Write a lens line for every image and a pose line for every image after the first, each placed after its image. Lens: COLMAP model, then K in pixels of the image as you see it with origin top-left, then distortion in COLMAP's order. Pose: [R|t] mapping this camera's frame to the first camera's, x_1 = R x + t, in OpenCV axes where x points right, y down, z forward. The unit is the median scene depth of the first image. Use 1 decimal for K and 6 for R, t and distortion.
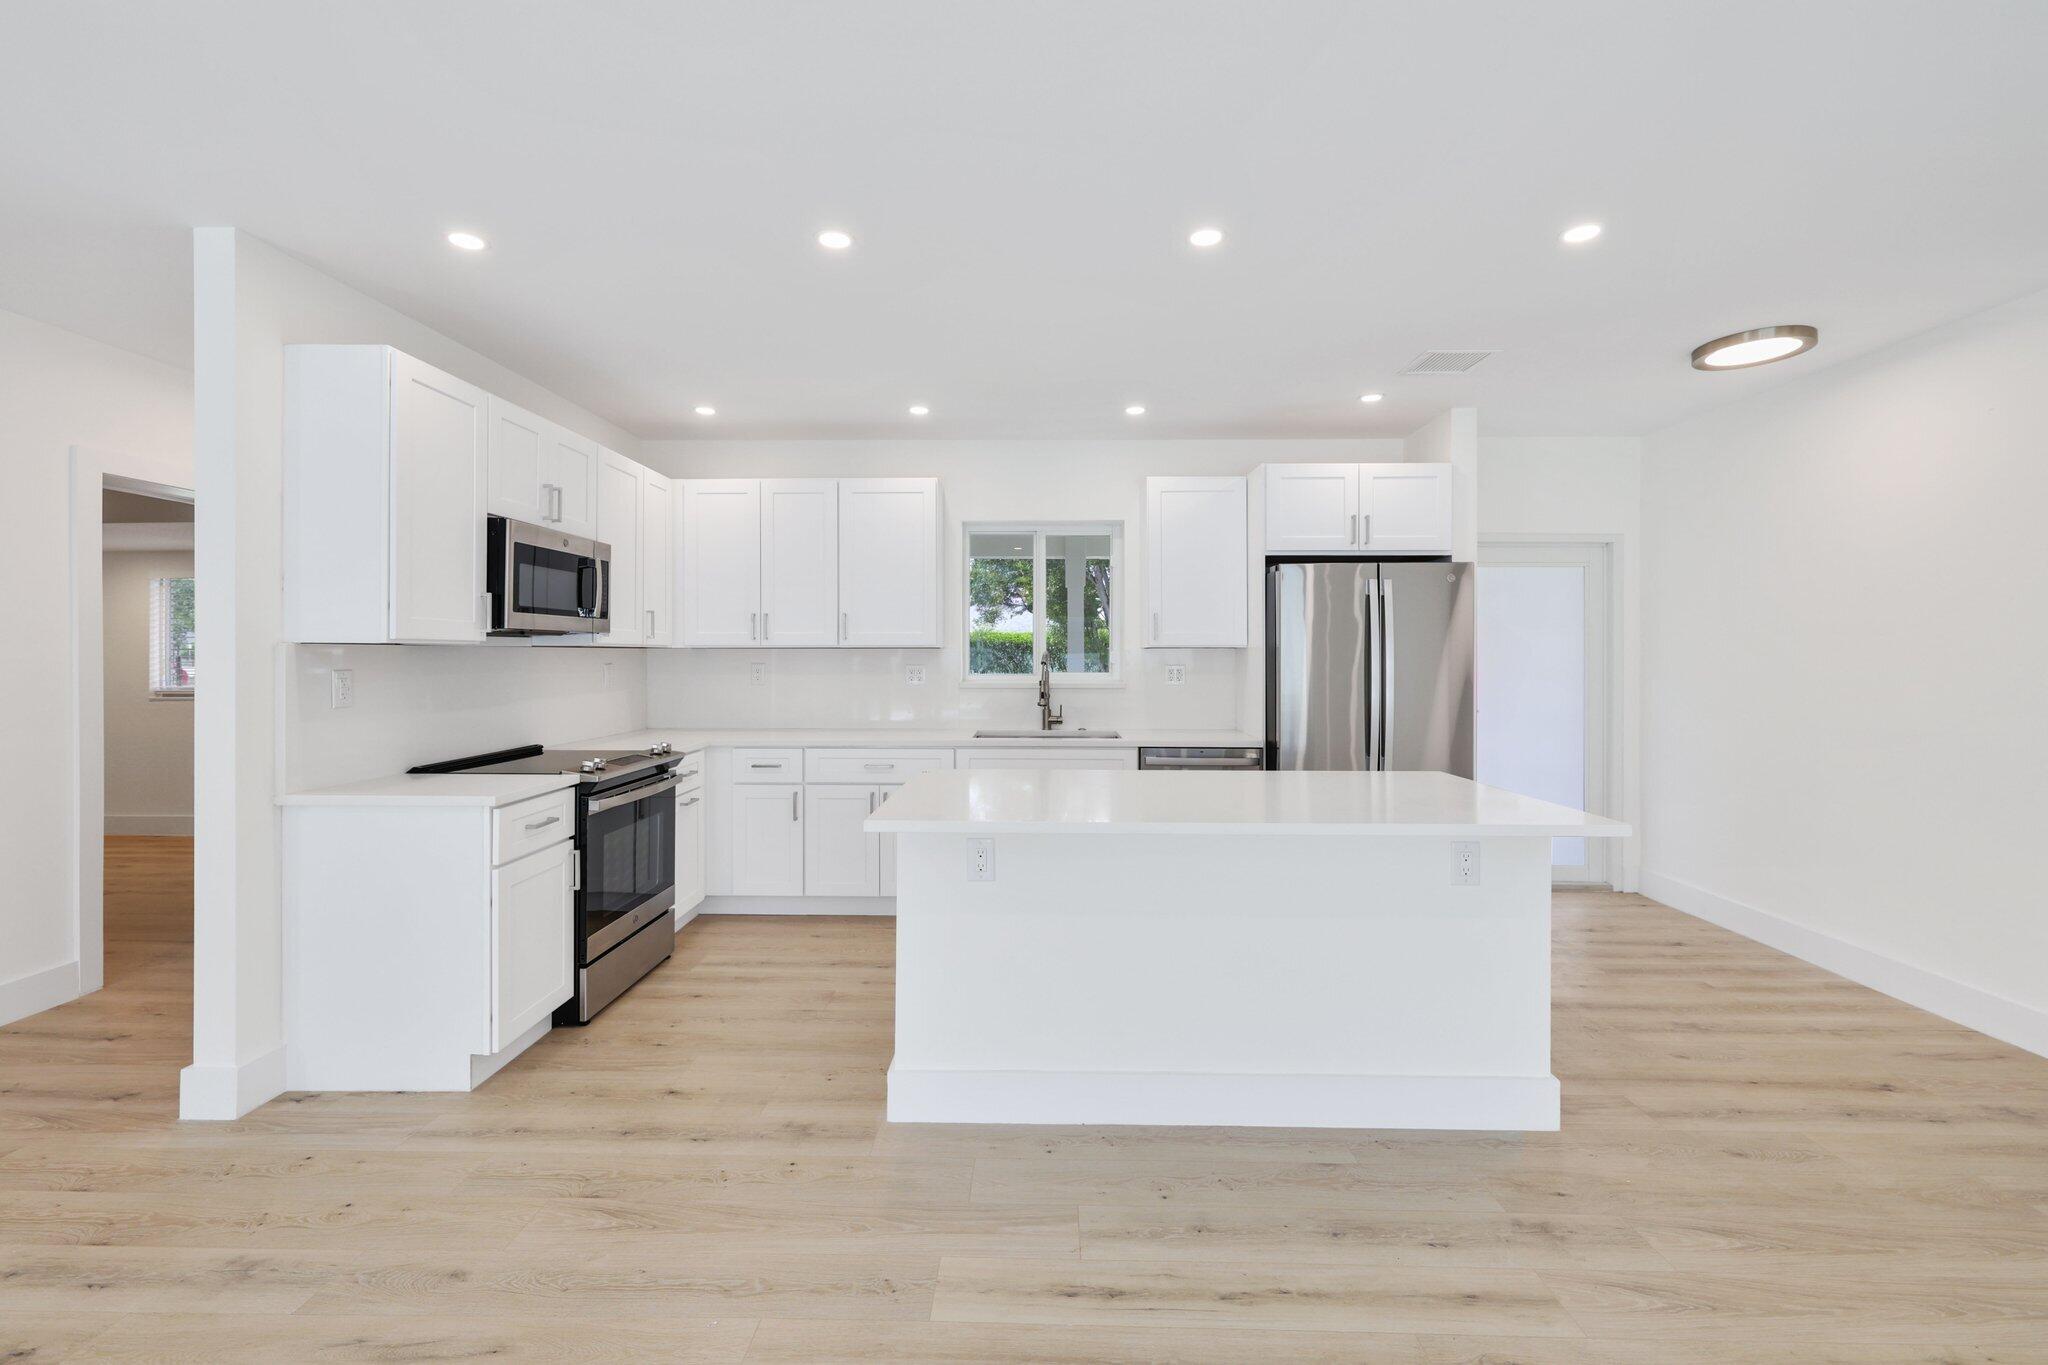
lens RADIAL K [[881.4, 0, 1021.3], [0, 881.4, 653.8], [0, 0, 1]] dist [0.005860, -0.001137]
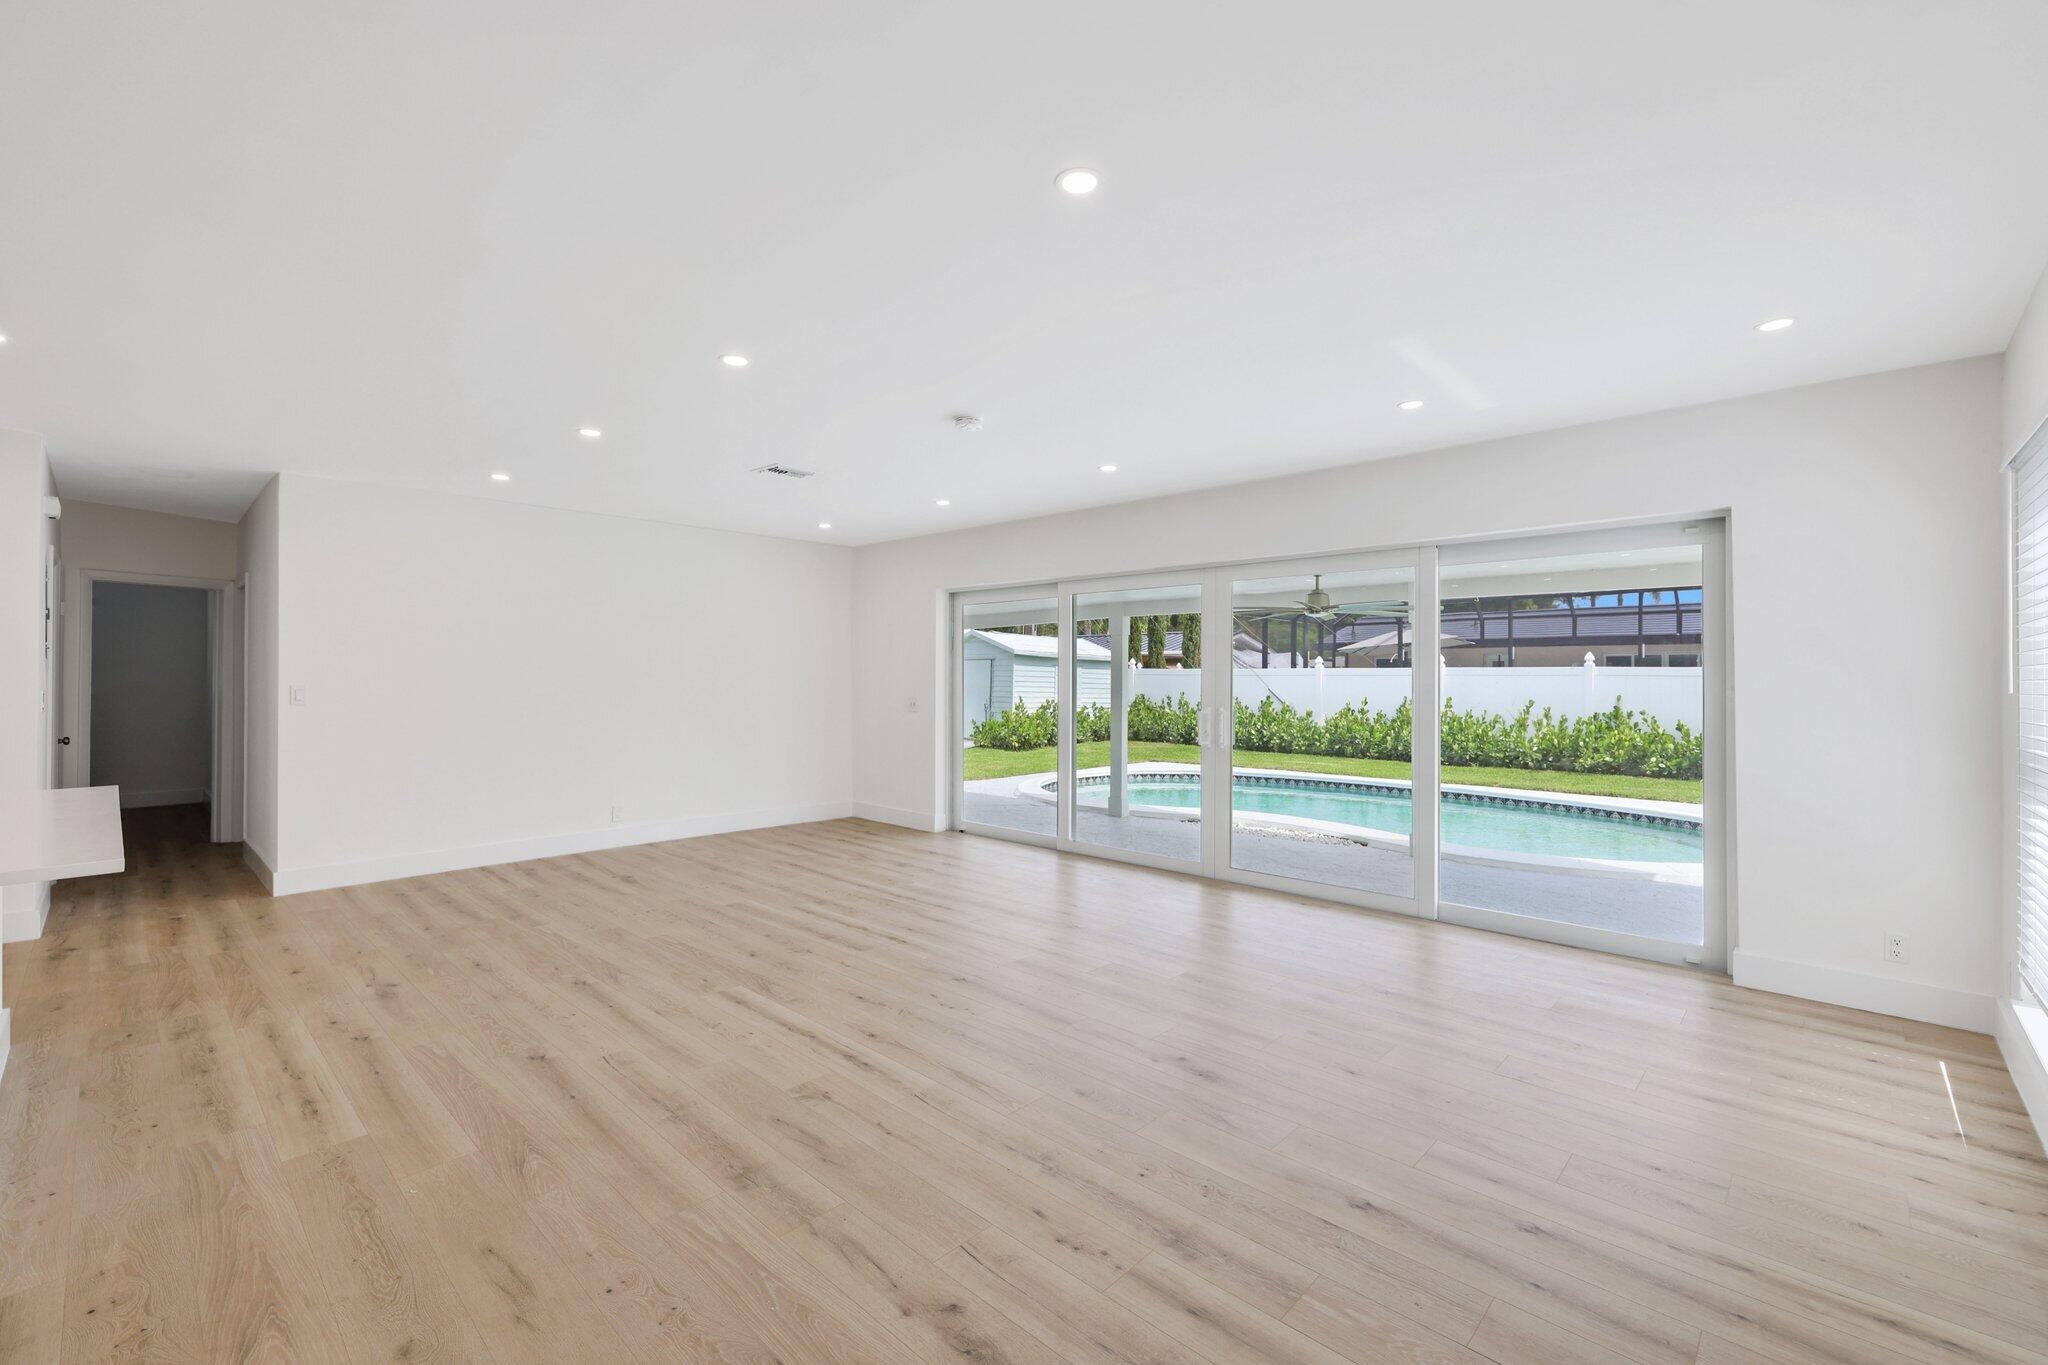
lens RADIAL K [[864.8, 0, 1003.4], [0, 864.8, 670.4], [0, 0, 1]] dist [-0.000483, 0.000106]
pose [[-0.733304, 0.005811, 0.679876, -1.004244], [-0.004519, 0.999900, -0.013421, 0.005164], [-0.679886, -0.012914, -0.733204, 0.734890]]
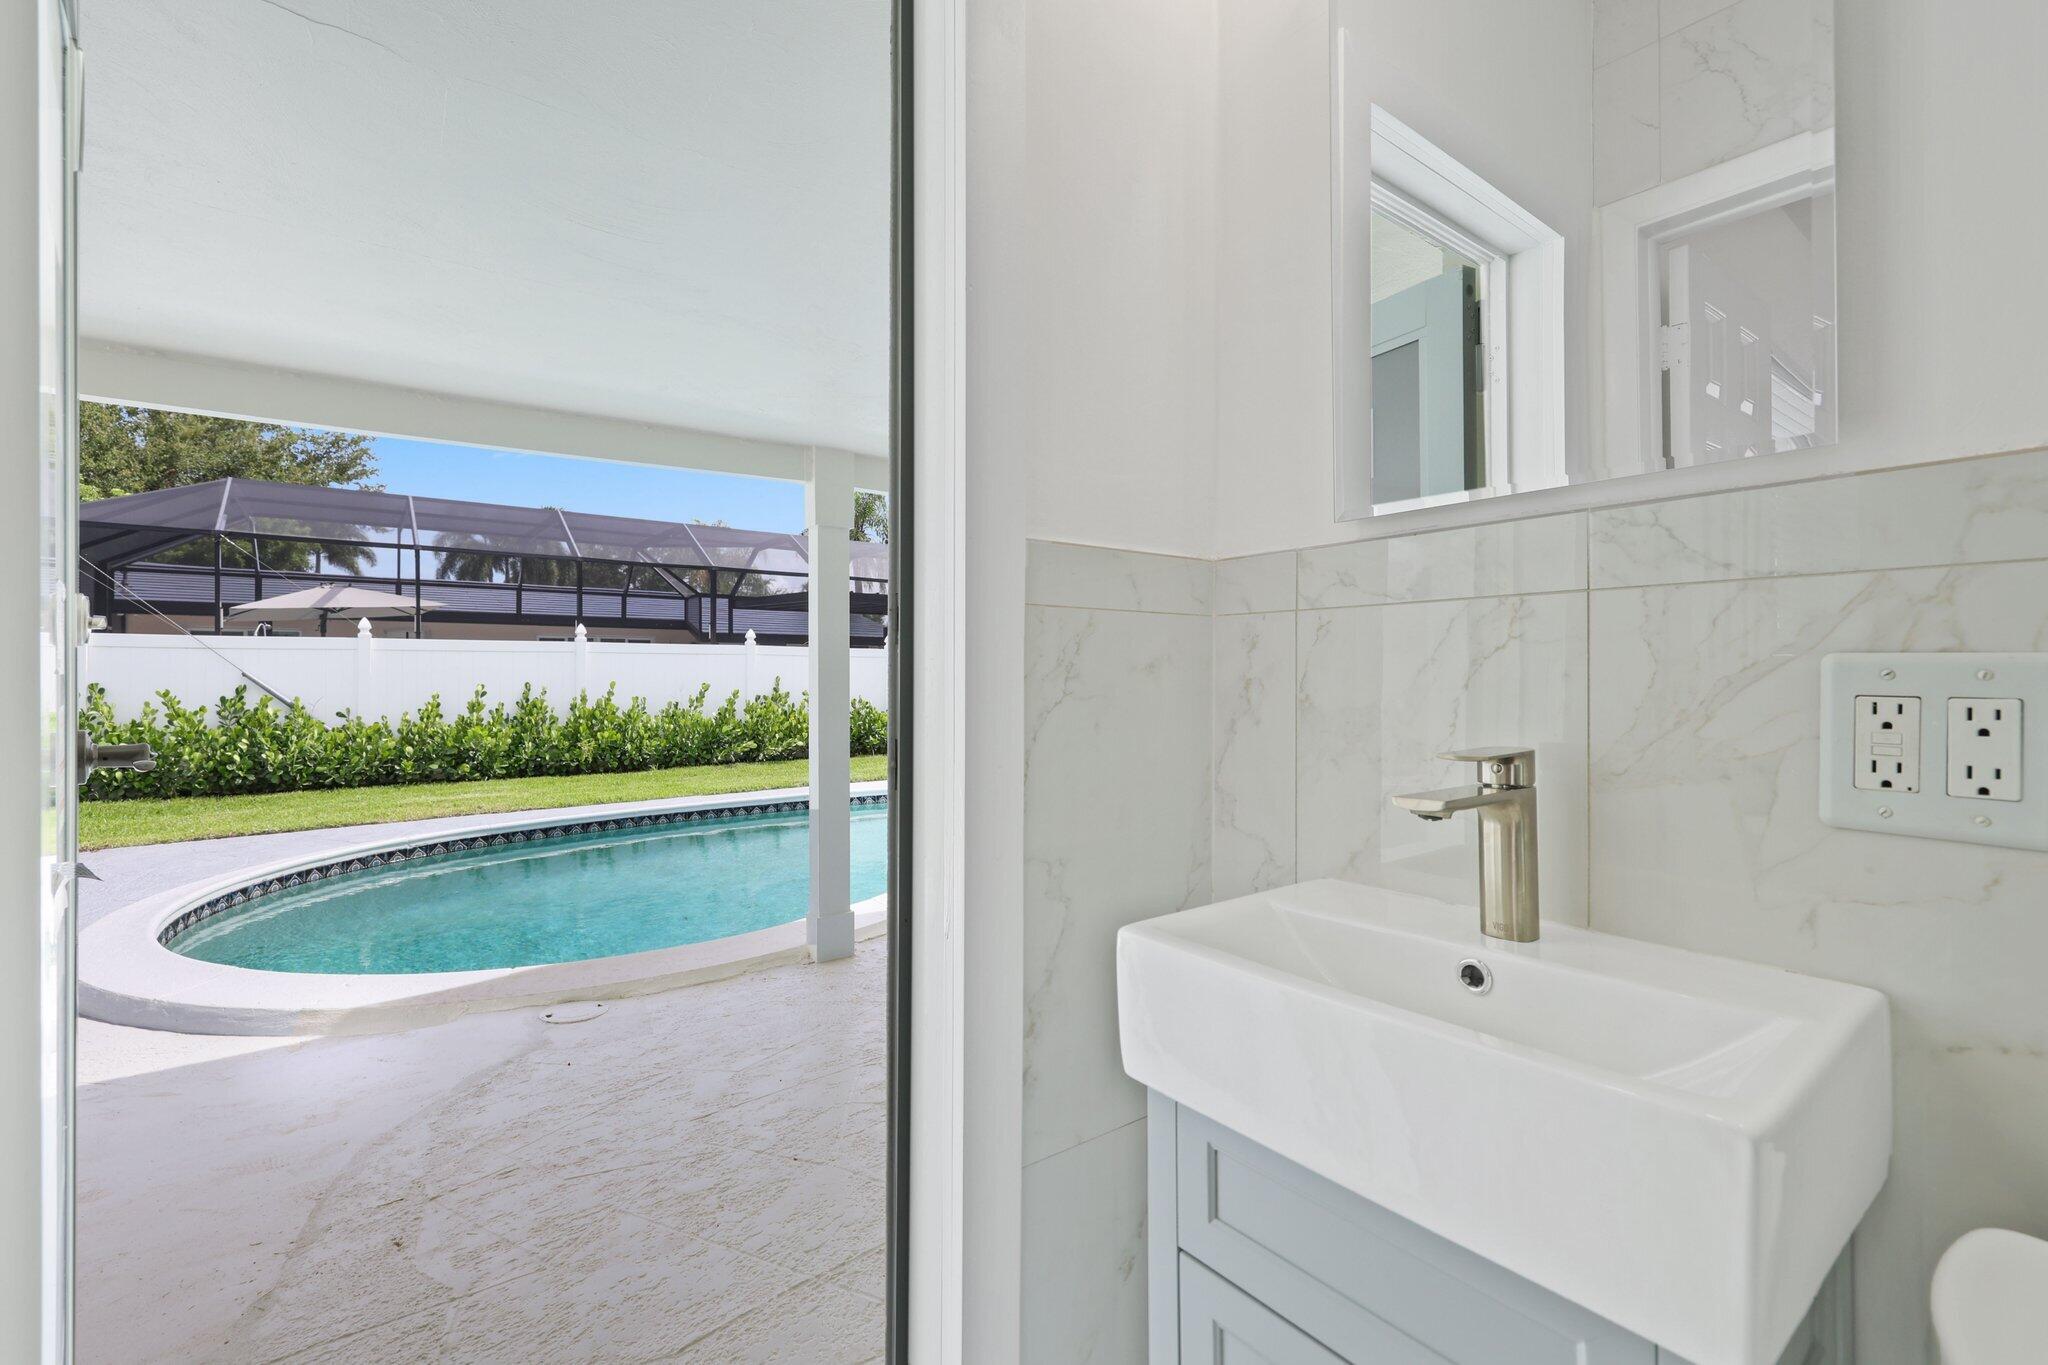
lens RADIAL K [[881.4, 0, 1016.9], [0, 881.4, 670.4], [0, 0, 1]] dist [0.005860, -0.001137]
pose [[-0.787483, 0.000873, -0.616335, 1.455608], [0.005098, 0.999974, -0.005097, 0.062801], [0.616315, -0.007156, -0.787467, -0.623778]]
